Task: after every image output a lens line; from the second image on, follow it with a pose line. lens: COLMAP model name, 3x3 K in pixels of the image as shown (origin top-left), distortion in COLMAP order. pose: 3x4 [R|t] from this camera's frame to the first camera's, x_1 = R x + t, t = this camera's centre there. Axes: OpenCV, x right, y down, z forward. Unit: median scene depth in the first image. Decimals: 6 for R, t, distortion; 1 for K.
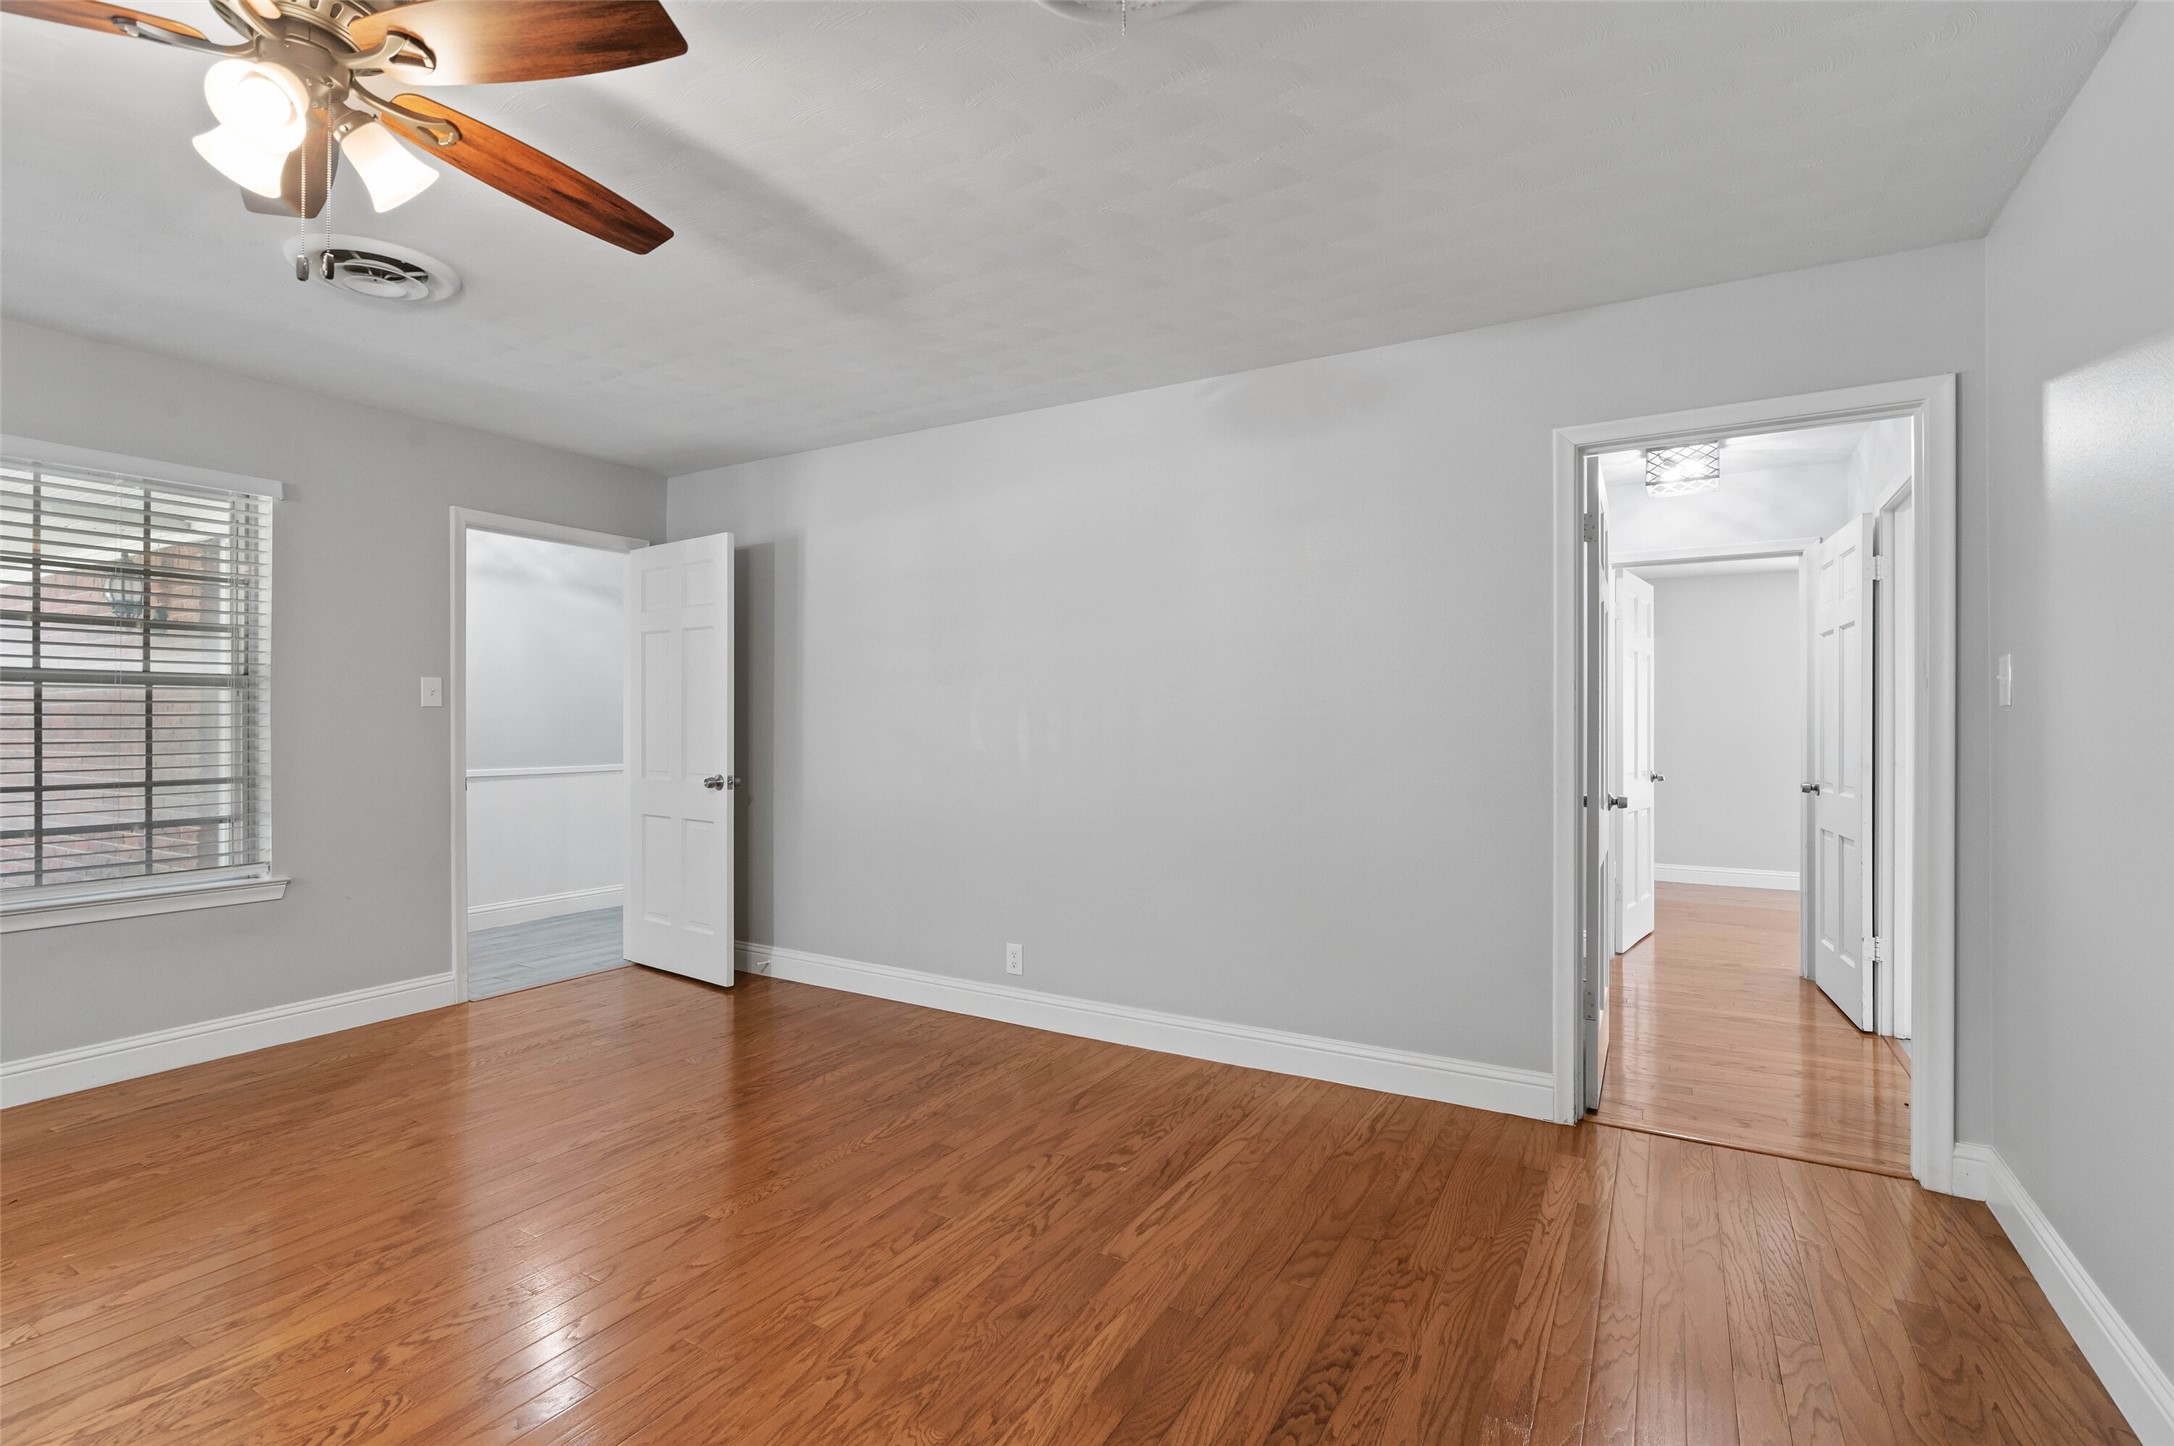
lens RADIAL K [[1000.3, 0, 1080.1], [0, 1000.3, 714.2], [0, 0, 1]] dist [-0.009786, 0.001646]
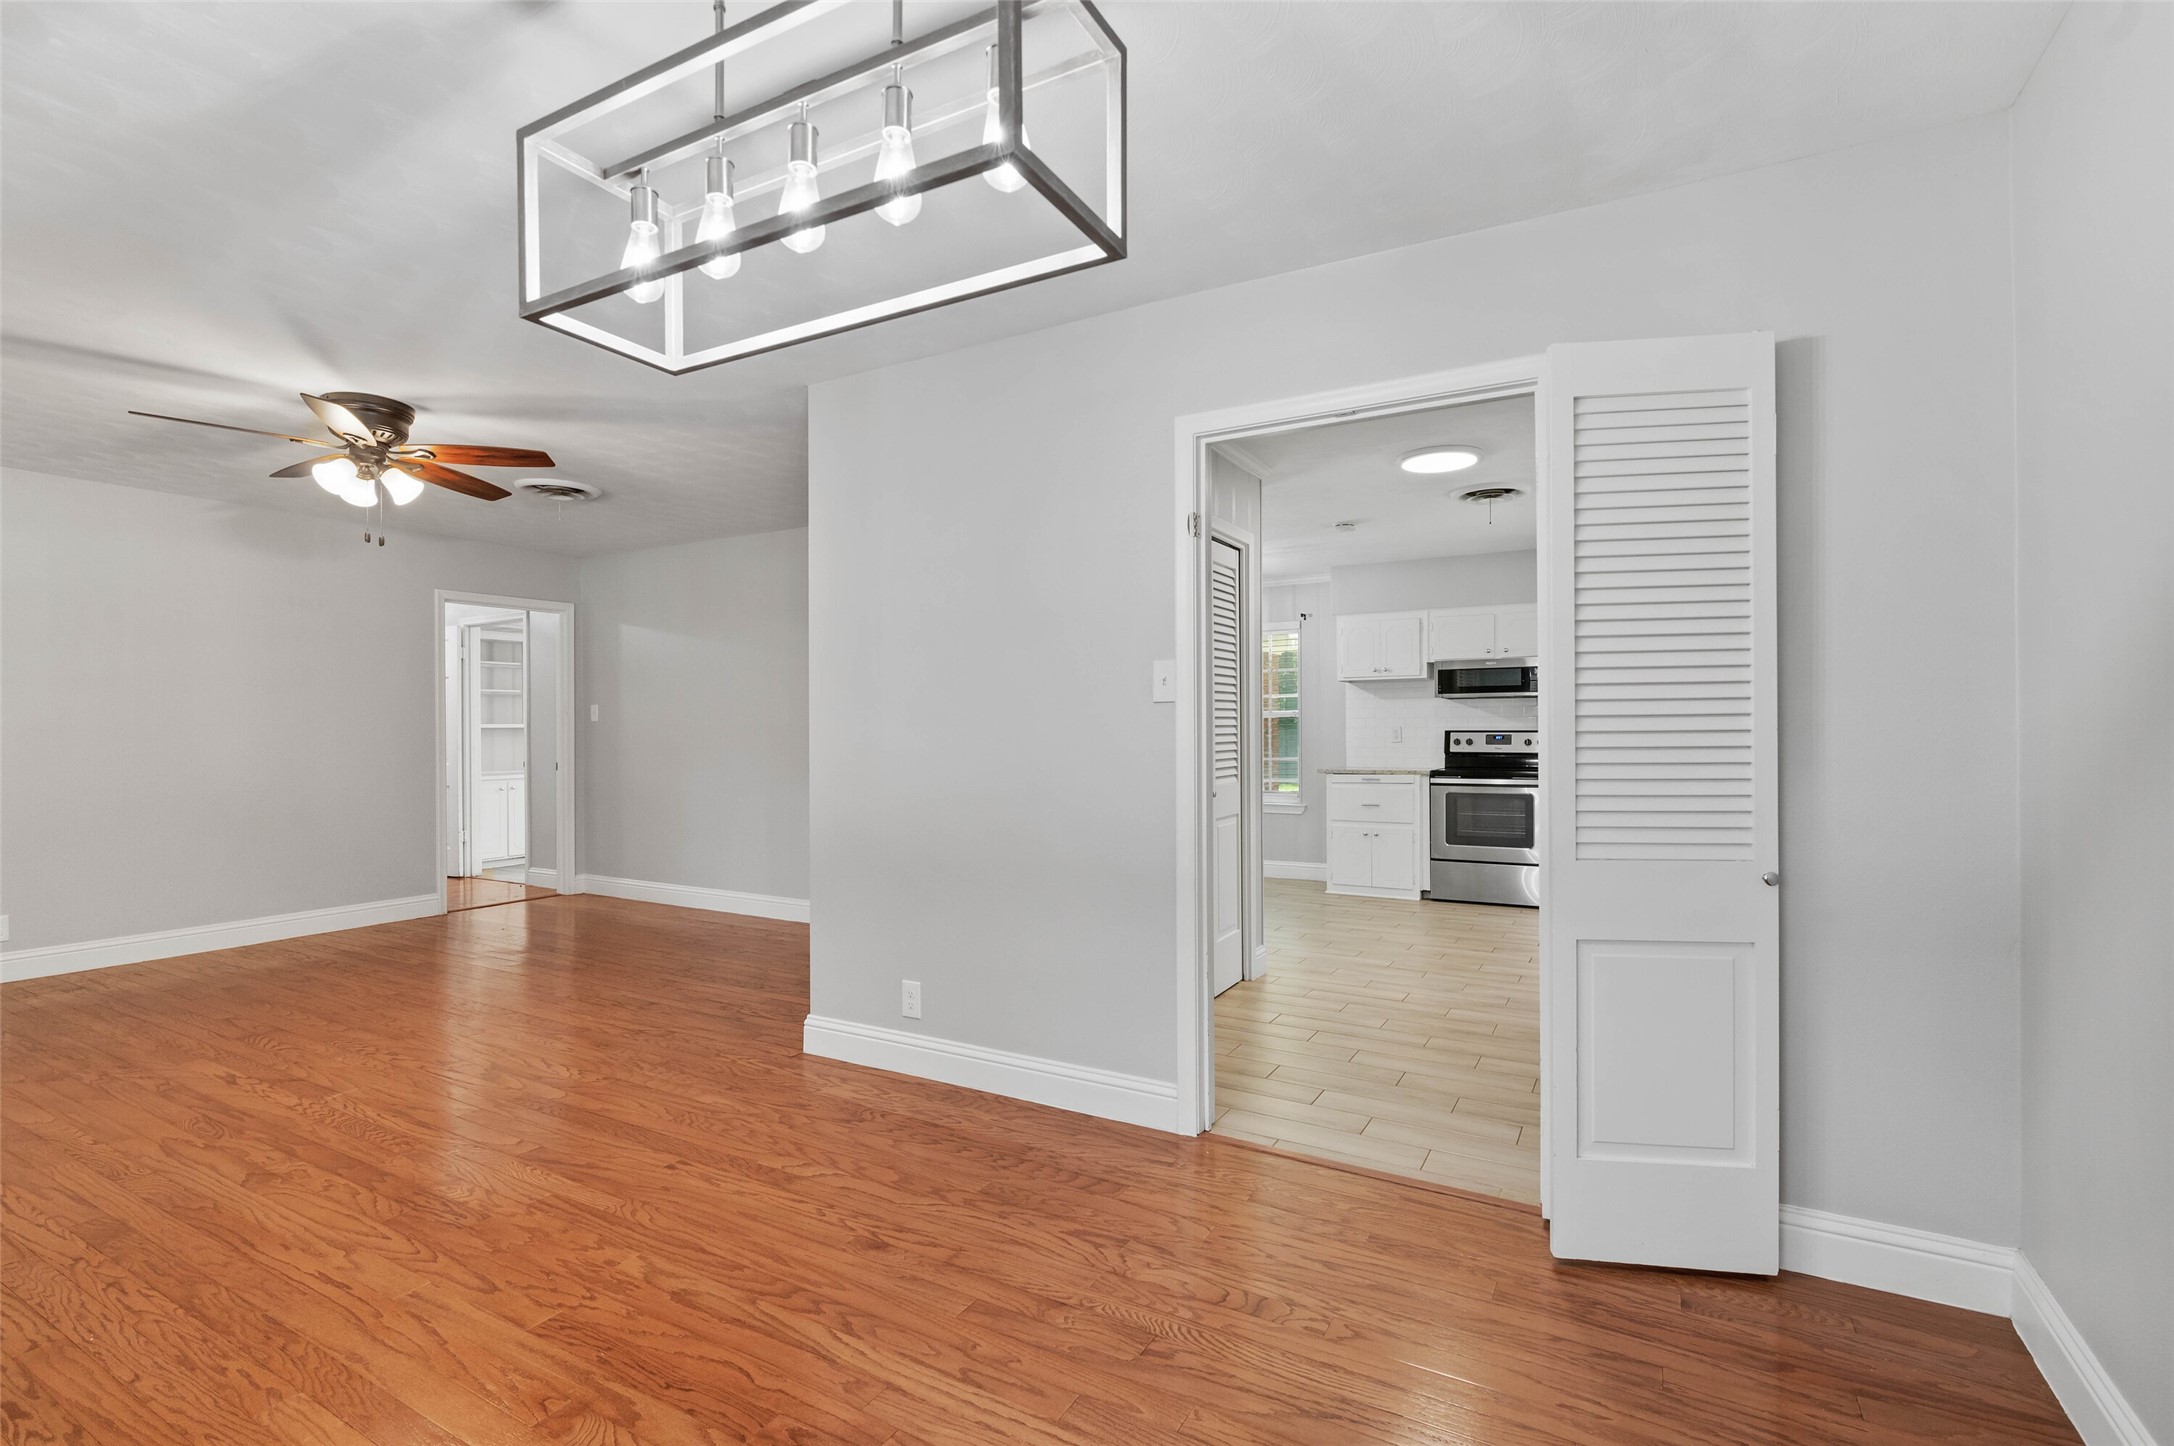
lens RADIAL K [[1000.3, 0, 1090.6], [0, 1000.3, 725.0], [0, 0, 1]] dist [-0.009786, 0.001646]
pose [[-0.015634, 0.002051, 0.999876, -1.865857], [-0.008471, 0.999962, -0.002184, -0.005813], [-0.999842, -0.008504, -0.015616, -0.399454]]
